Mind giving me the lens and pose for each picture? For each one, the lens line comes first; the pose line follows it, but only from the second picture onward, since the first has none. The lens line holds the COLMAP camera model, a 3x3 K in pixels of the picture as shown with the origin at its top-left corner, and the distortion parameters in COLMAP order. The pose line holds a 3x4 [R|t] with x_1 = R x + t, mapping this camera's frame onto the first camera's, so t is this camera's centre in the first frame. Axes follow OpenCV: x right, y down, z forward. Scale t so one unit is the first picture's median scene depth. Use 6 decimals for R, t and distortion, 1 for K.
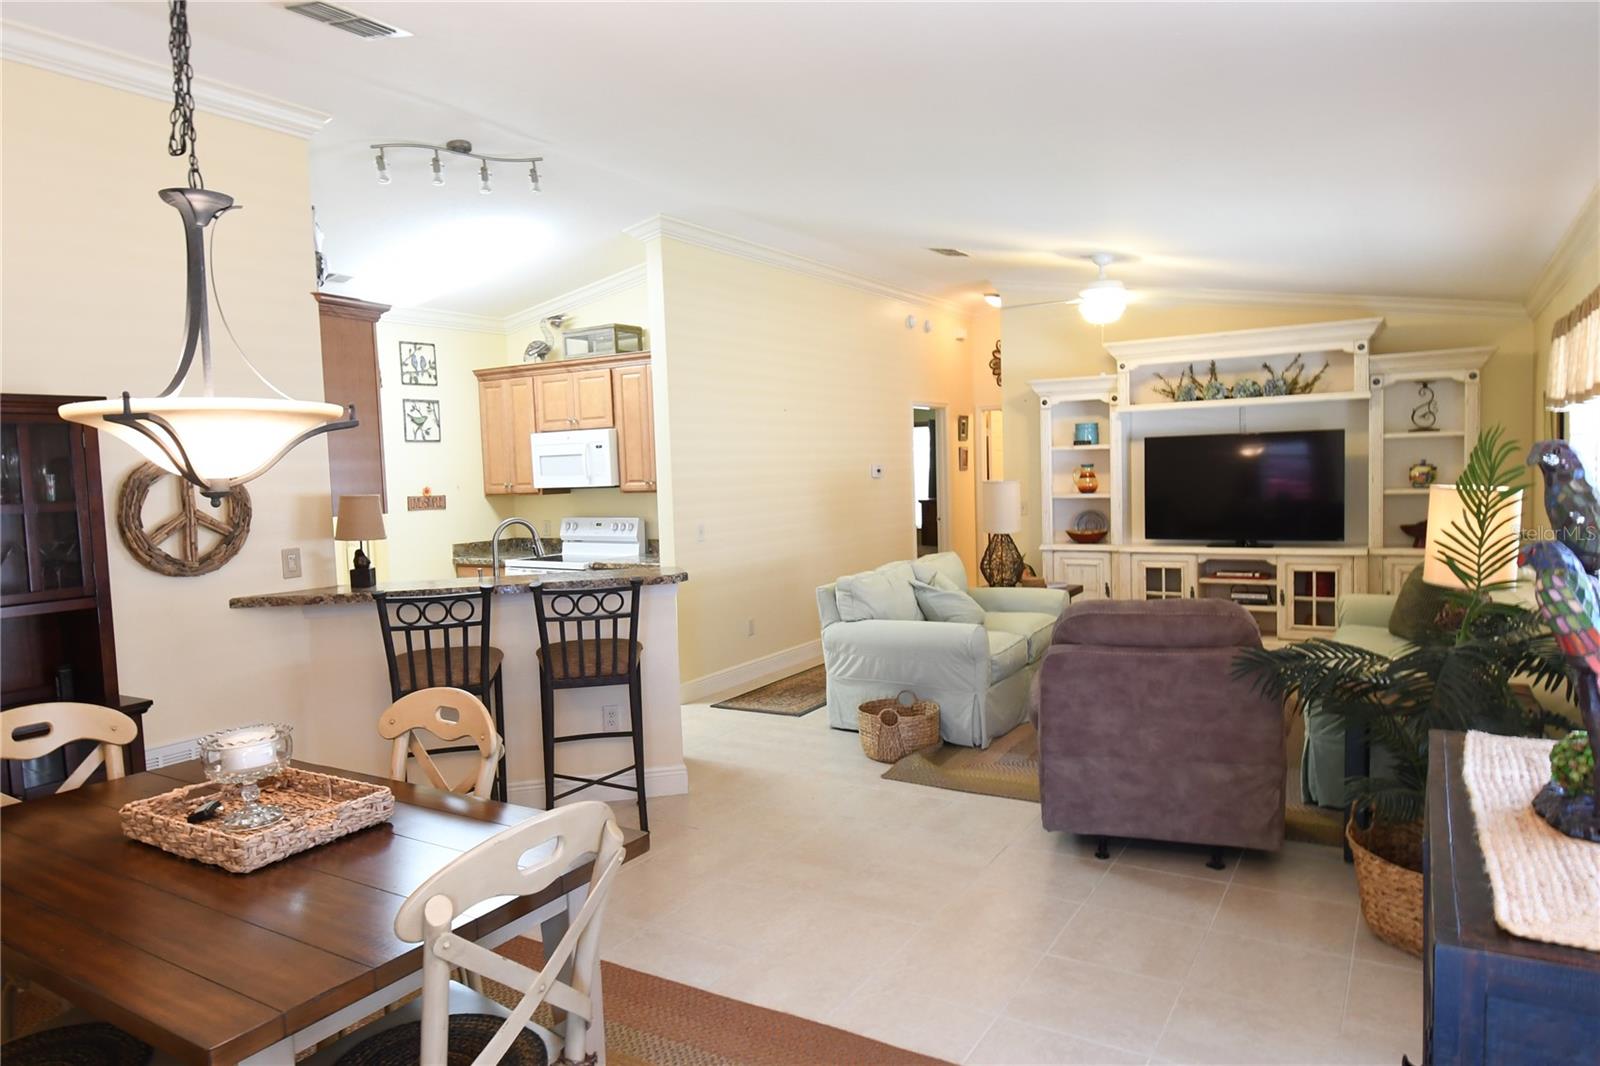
lens RADIAL K [[1018.2, 0, 789.6], [0, 1018.2, 538.8], [0, 0, 1]] dist [0.011392, -0.019222]
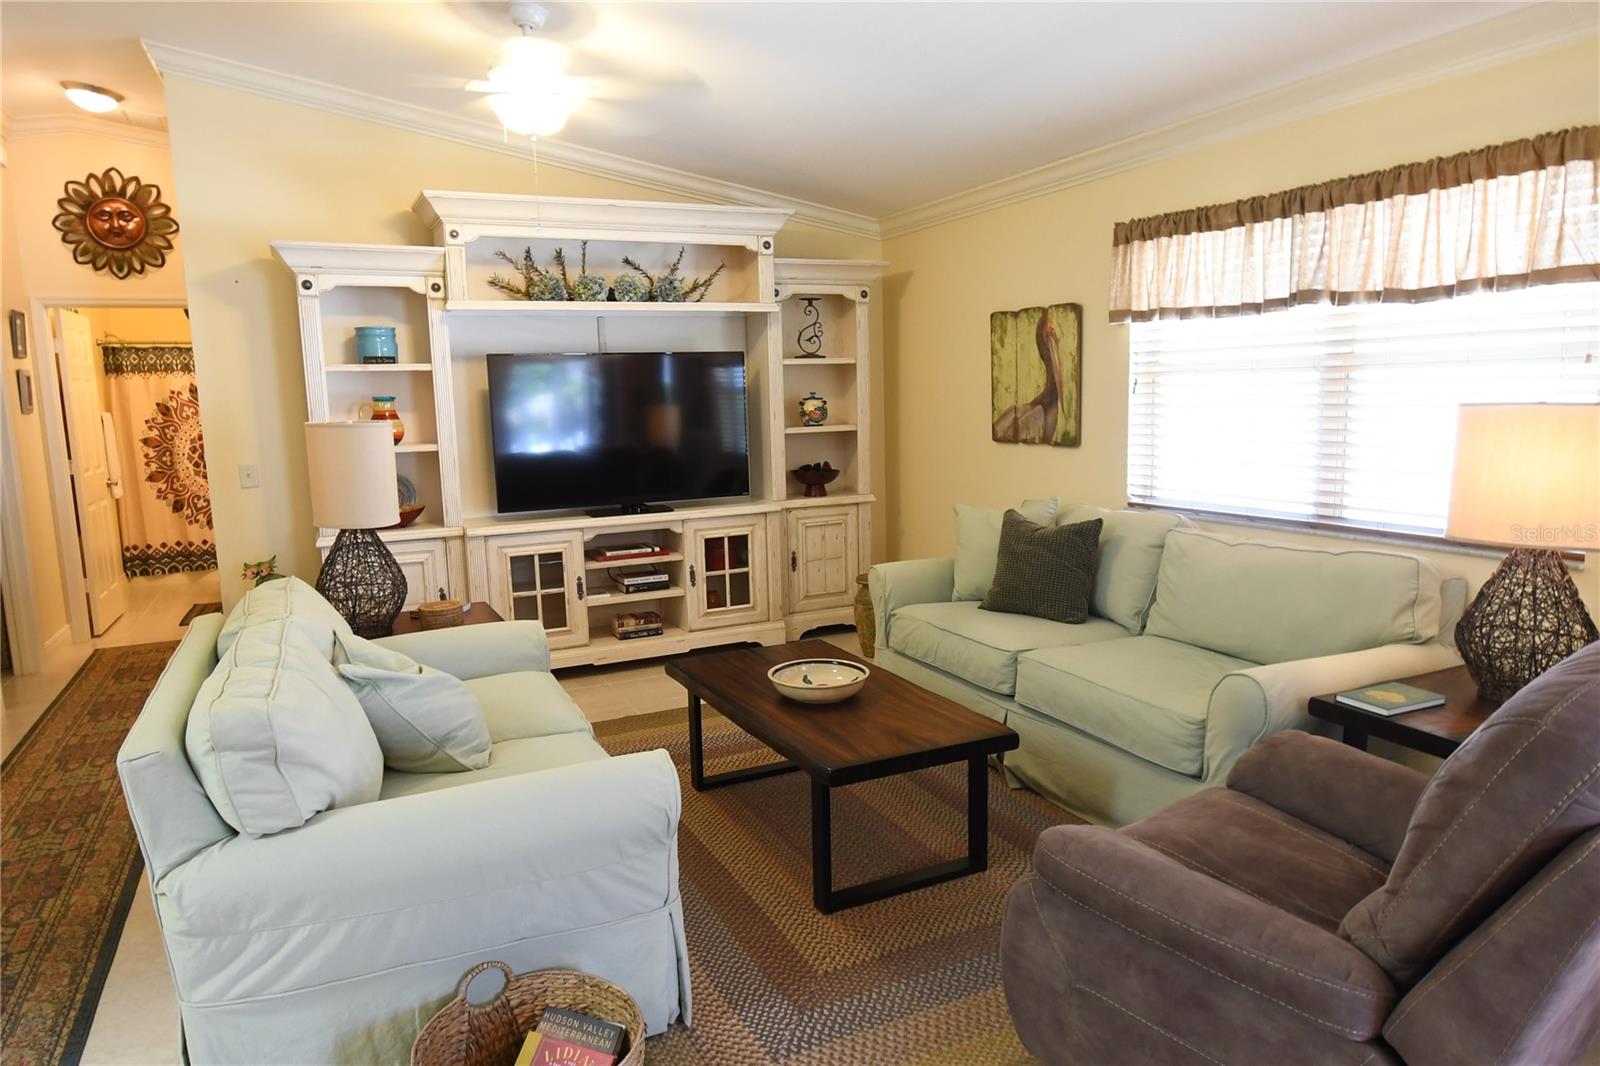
lens RADIAL K [[1018.2, 0, 799.5], [0, 1018.2, 535.4], [0, 0, 1]] dist [0.011392, -0.019222]
pose [[0.545146, -0.103341, 0.831948, -0.092781], [0.067364, 0.994564, 0.079399, -0.025661], [-0.835631, 0.012760, 0.549144, 0.521063]]
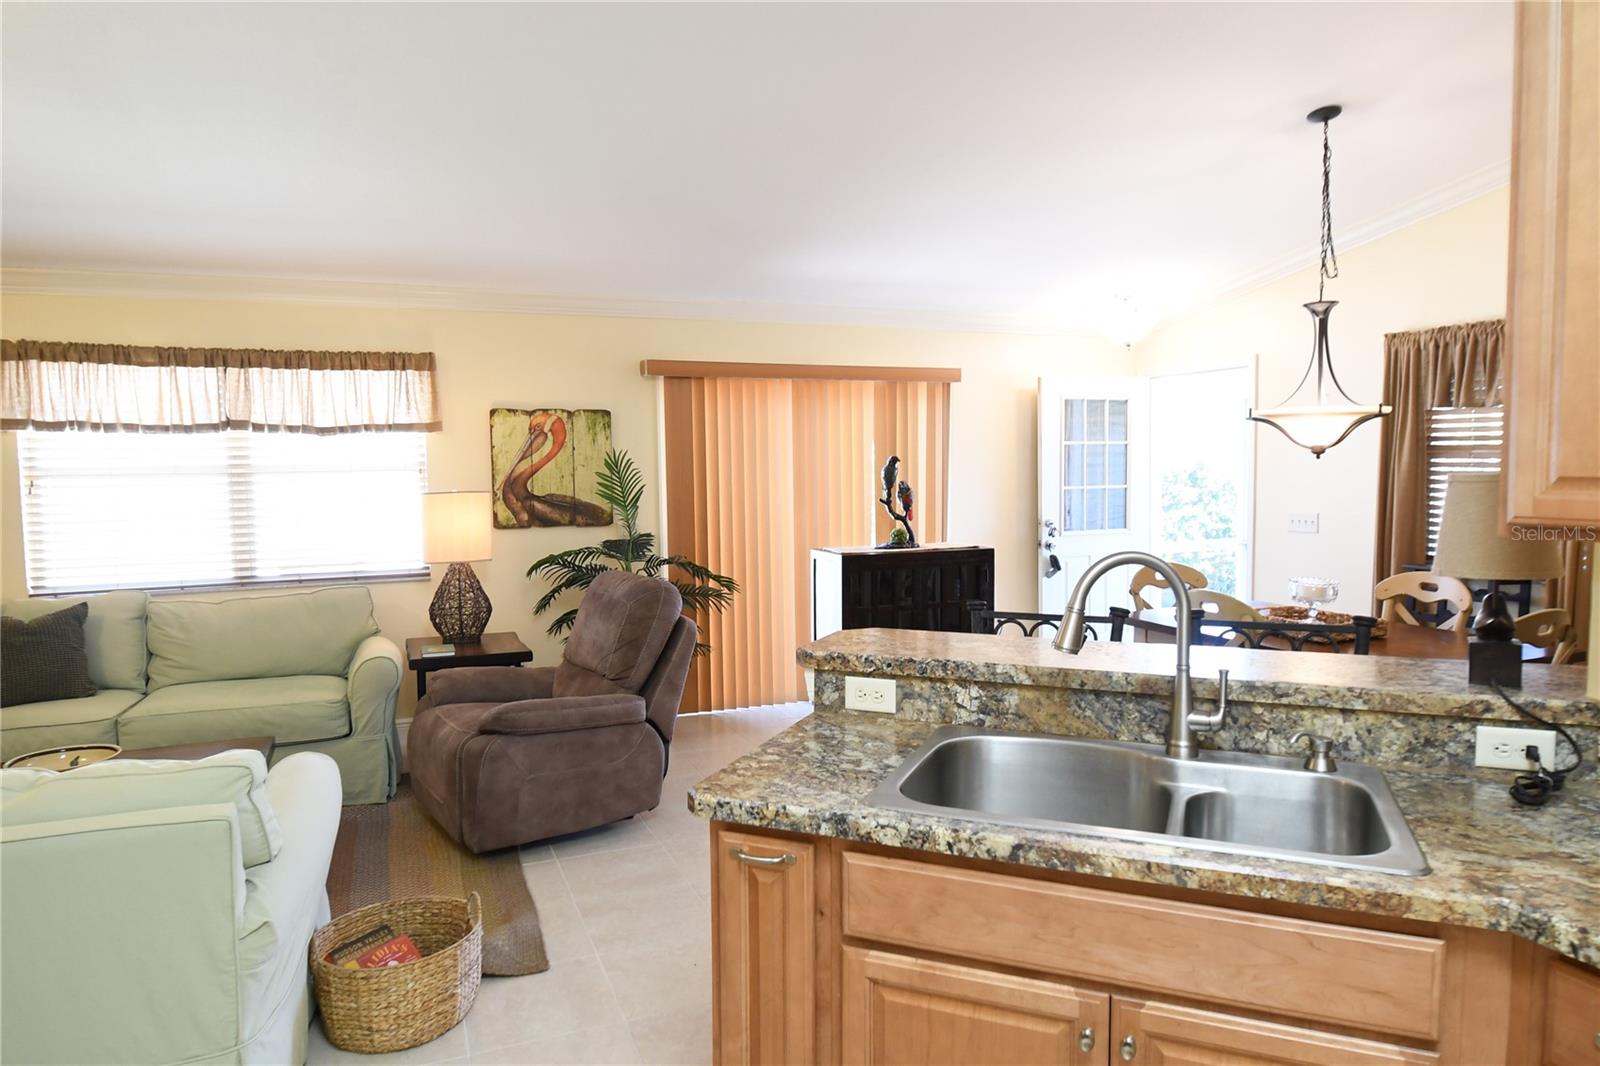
lens RADIAL K [[1018.2, 0, 794.0], [0, 1018.2, 531.7], [0, 0, 1]] dist [0.011392, -0.019222]
pose [[-0.806235, 0.002021, 0.591592, -0.237469], [0.079513, 0.991291, 0.104974, -0.049464], [-0.586228, 0.131673, -0.799374, 0.861357]]
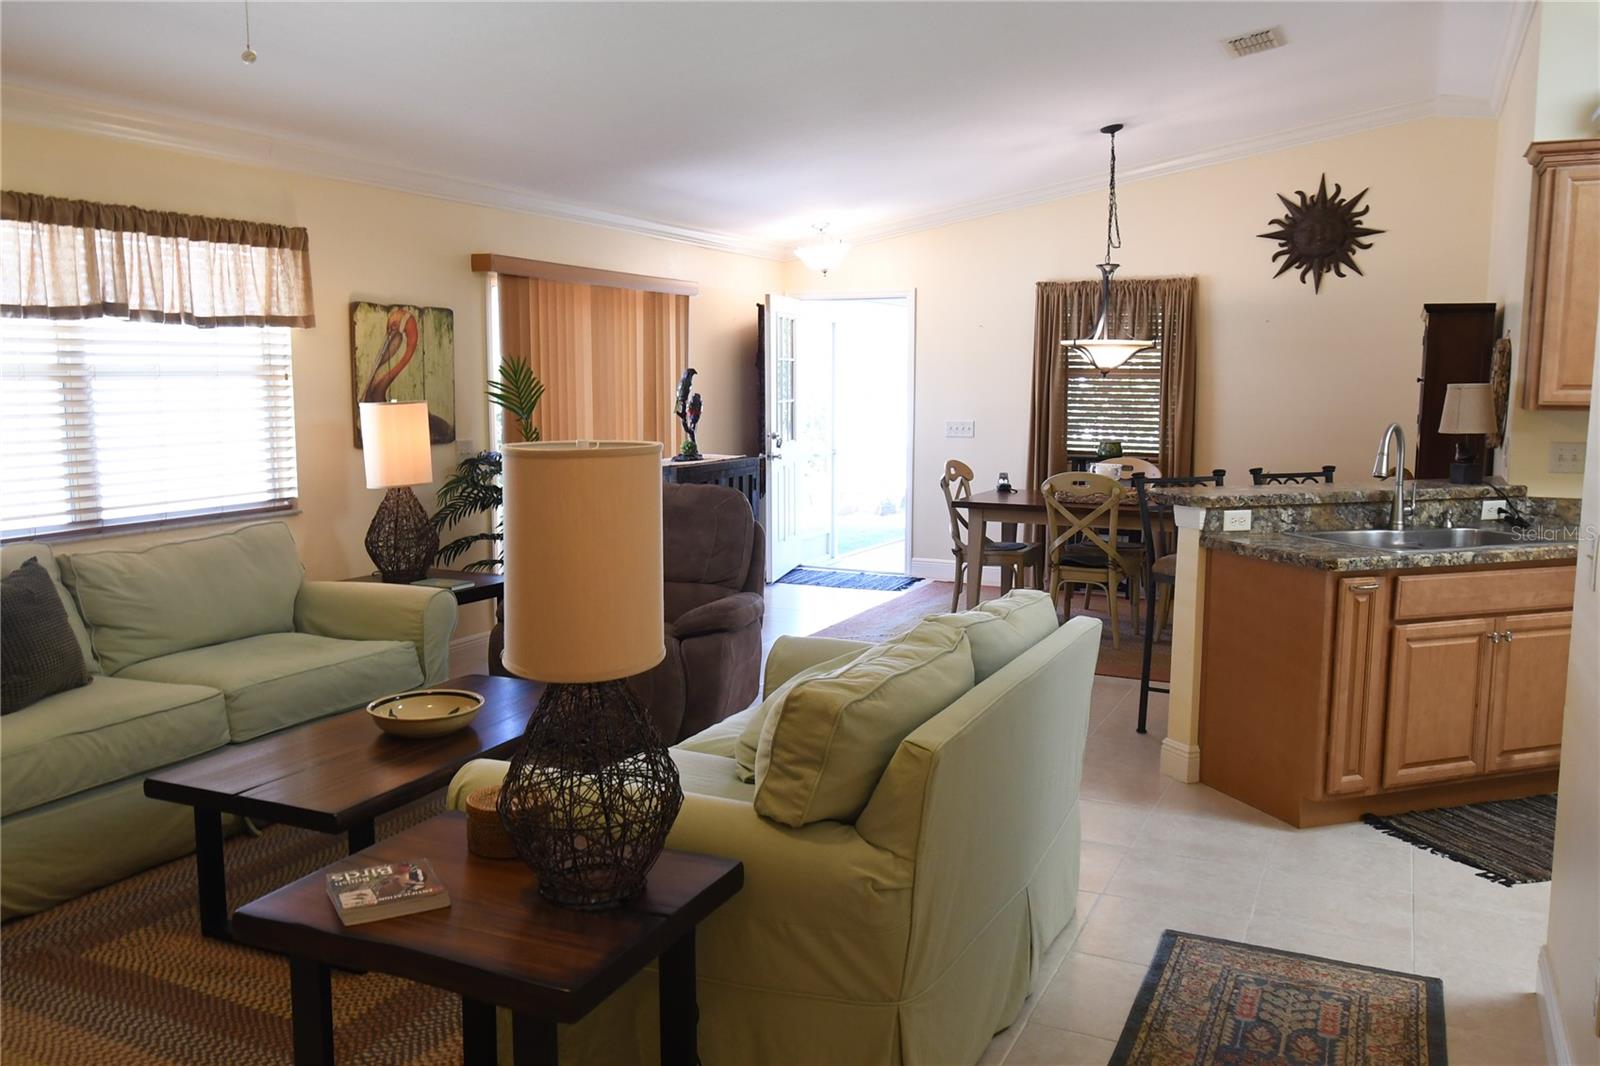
lens RADIAL K [[1261.1, 0, 797.6], [0, 1261.1, 538.4], [0, 0, 1]] dist [-0.001817, -0.016429]
pose [[-0.993717, 0.042837, -0.103403, 0.138929], [0.021511, 0.979731, 0.199159, -0.078912], [0.109838, 0.195683, -0.974497, 1.134790]]
